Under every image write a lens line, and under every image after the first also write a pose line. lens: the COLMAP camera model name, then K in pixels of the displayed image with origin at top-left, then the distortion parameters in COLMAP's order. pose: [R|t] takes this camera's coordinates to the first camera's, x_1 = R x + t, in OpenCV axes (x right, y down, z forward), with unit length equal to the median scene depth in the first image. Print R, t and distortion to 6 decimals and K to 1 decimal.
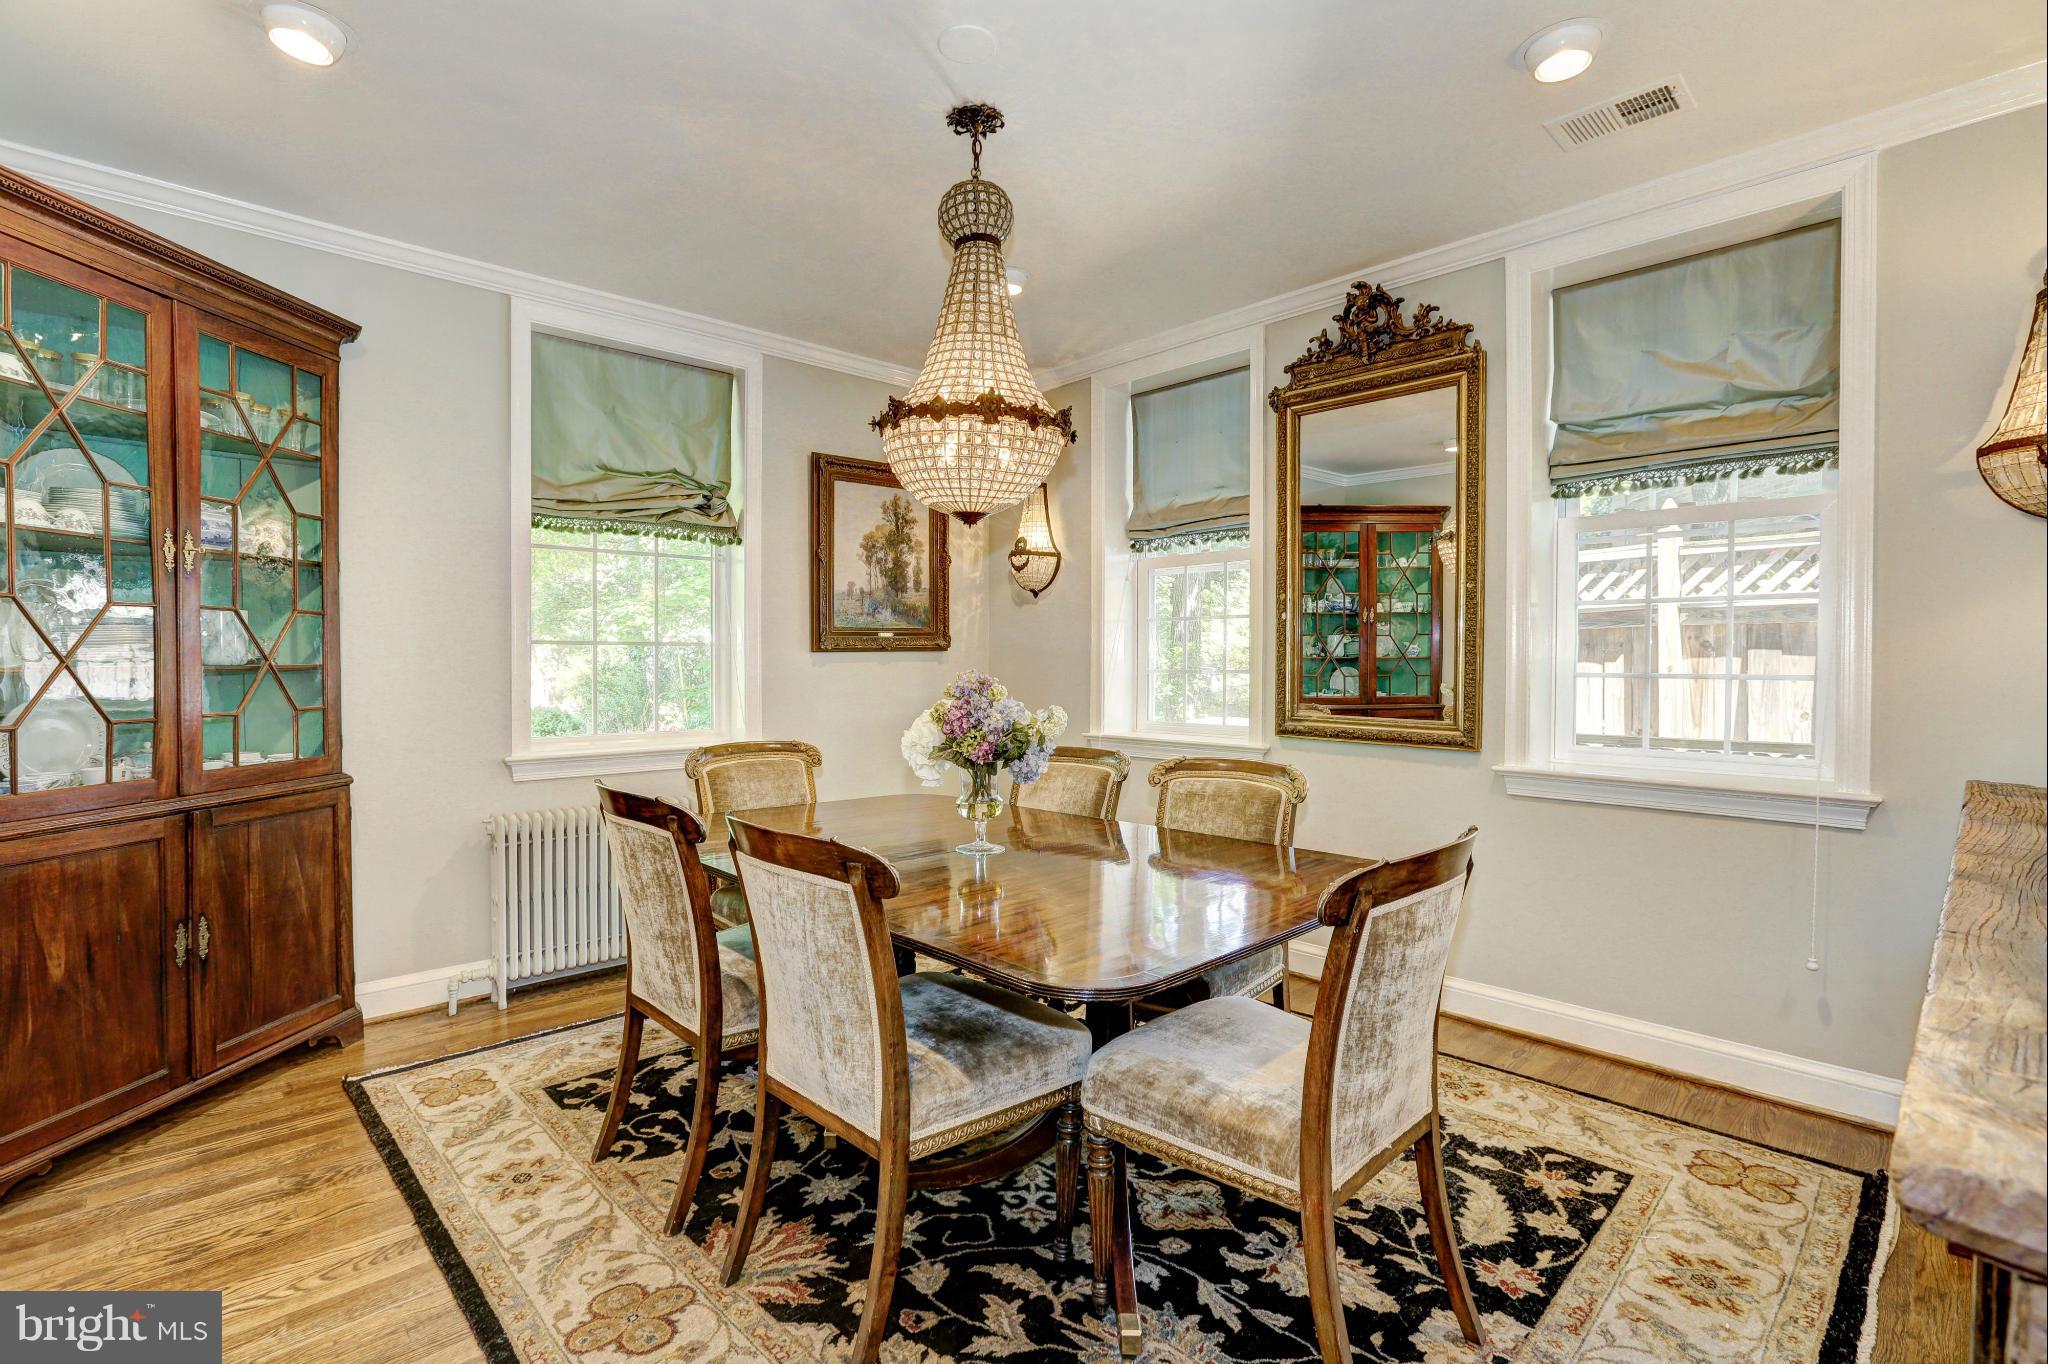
lens RADIAL K [[965.9, 0, 1026.2], [0, 965.9, 677.4], [0, 0, 1]] dist [-0.016758, 0.000078]
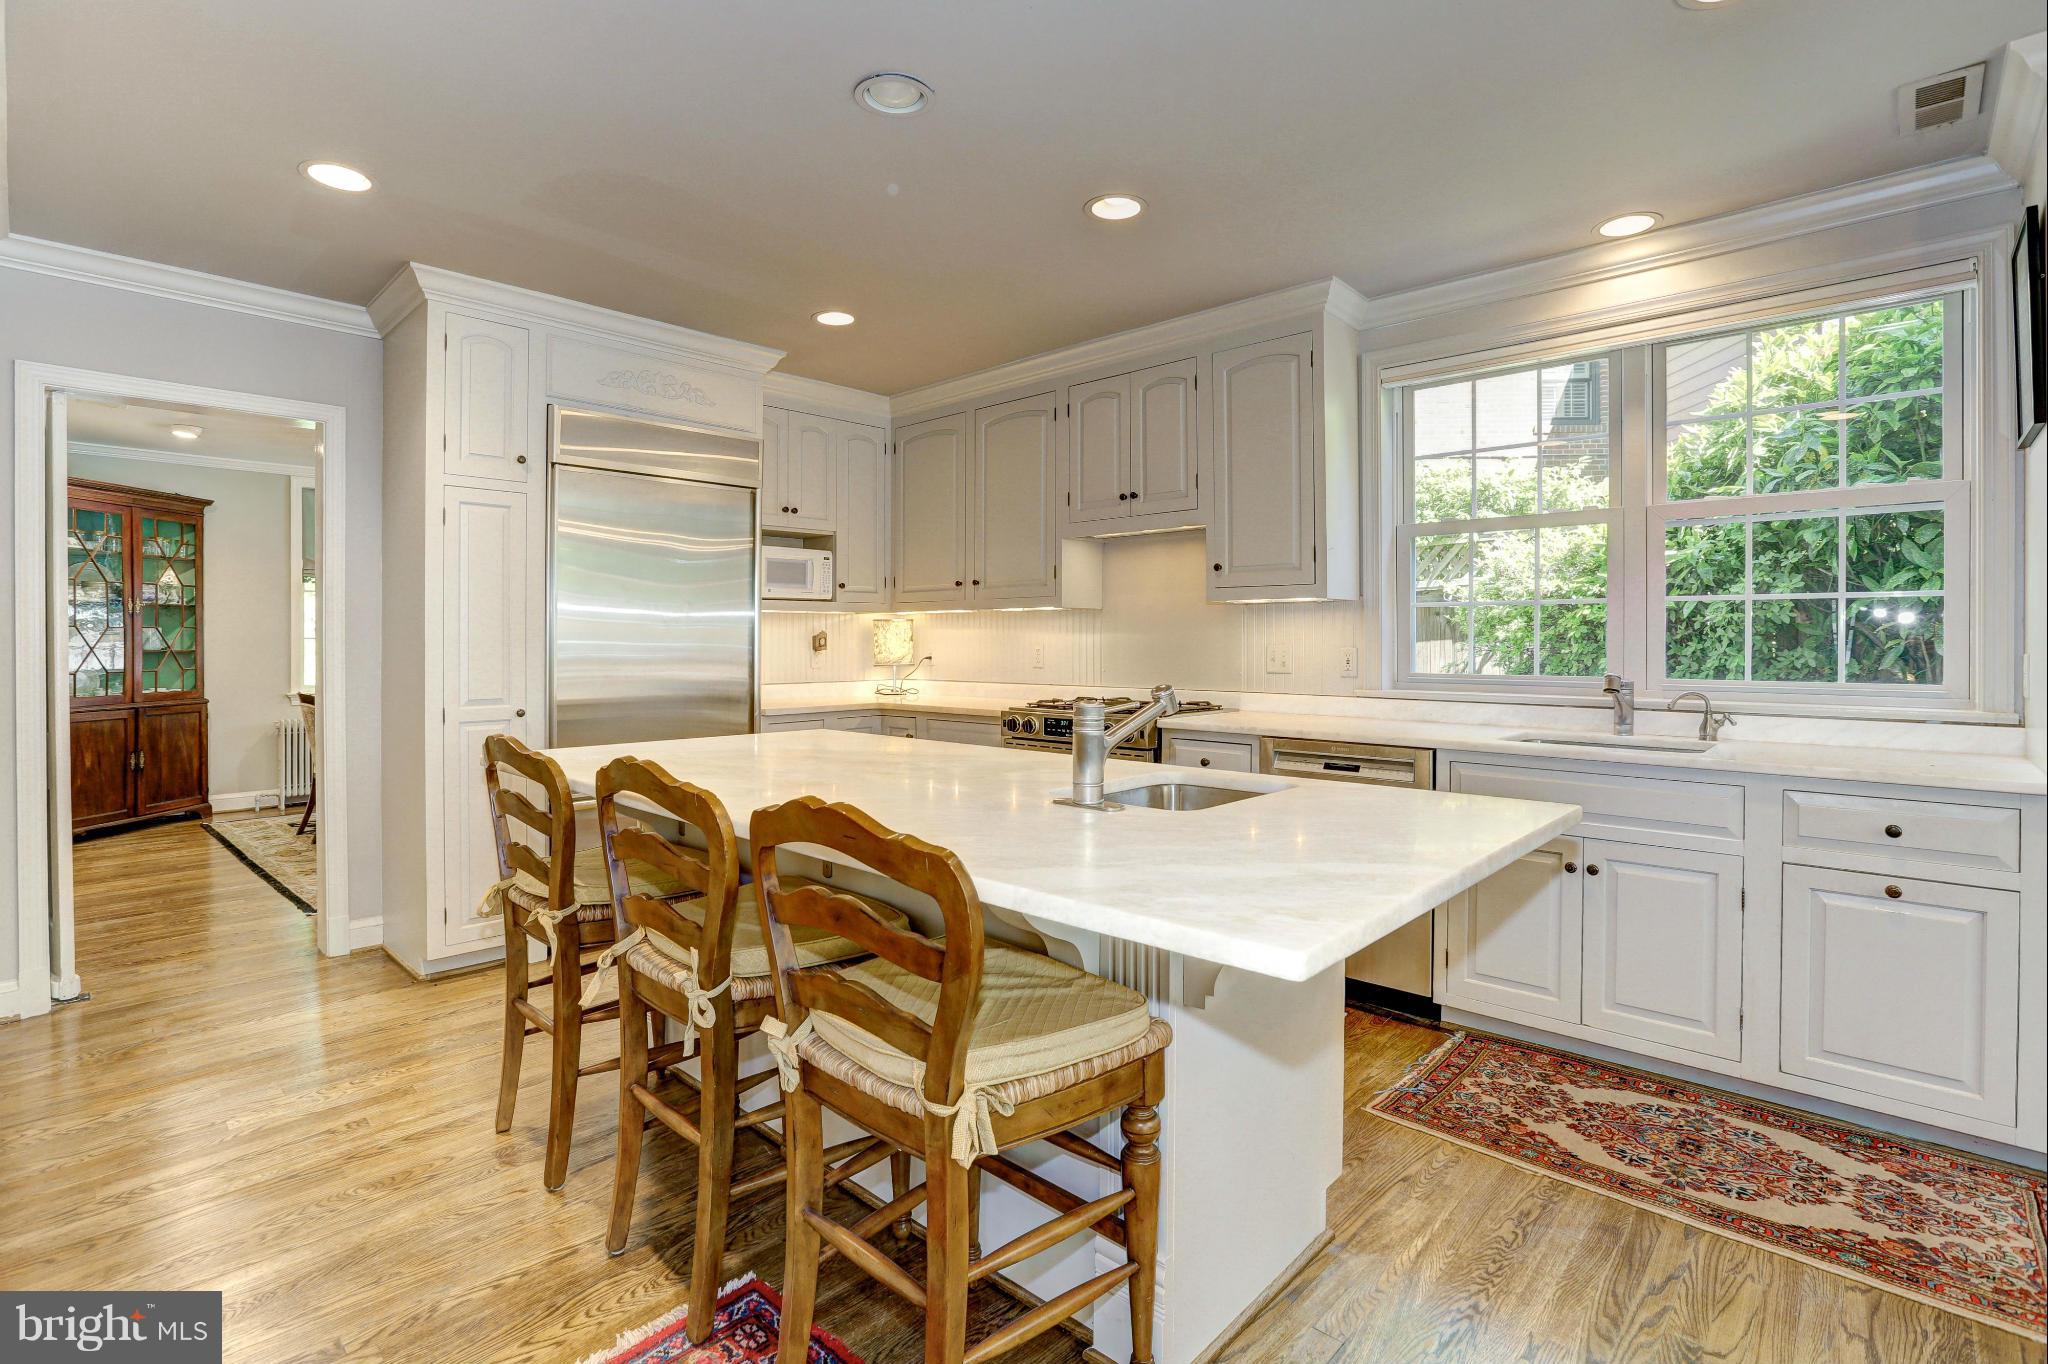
lens RADIAL K [[965.9, 0, 1011.4], [0, 965.9, 644.9], [0, 0, 1]] dist [-0.016758, 0.000078]
pose [[0.997922, -0.004613, 0.064271, 1.127906], [0.005745, 0.999832, -0.017429, 0.027317], [-0.064180, 0.017762, 0.997780, -1.481612]]
